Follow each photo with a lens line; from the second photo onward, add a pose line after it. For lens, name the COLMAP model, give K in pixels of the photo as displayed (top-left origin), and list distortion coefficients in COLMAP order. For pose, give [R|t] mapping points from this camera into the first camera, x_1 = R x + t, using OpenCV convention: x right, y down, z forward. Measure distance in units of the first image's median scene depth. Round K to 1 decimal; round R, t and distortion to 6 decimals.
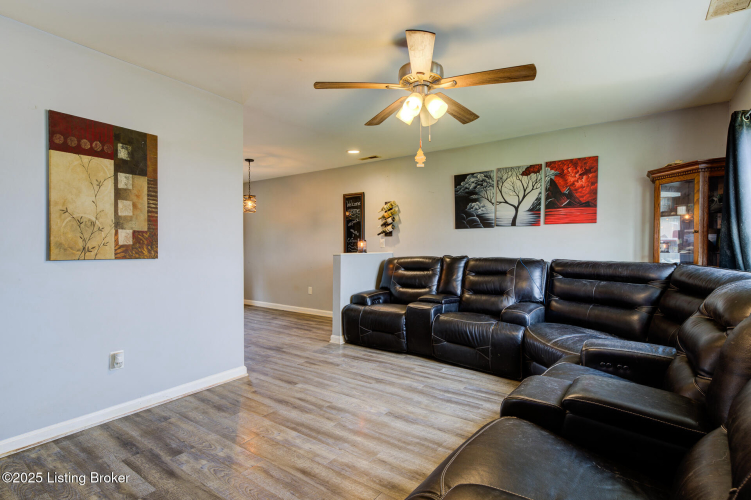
lens RADIAL K [[364.9, 0, 374.0], [0, 364.9, 248.9], [0, 0, 1]] dist [0.015322, 0.000228]
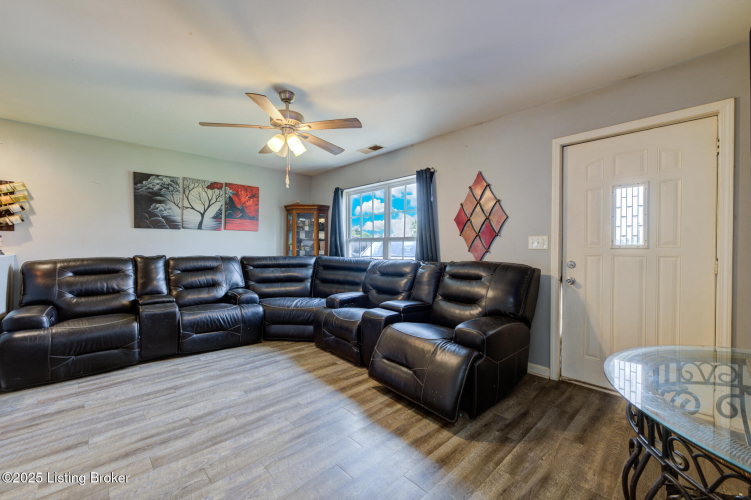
lens RADIAL K [[305.1, 0, 375.4], [0, 305.1, 249.4], [0, 0, 1]] dist [-0.000763, -0.000086]
pose [[0.199036, -0.006463, 0.979971, -0.612766], [0.002184, 0.999979, 0.006151, -0.002522], [-0.979990, 0.000916, 0.199046, 0.310059]]
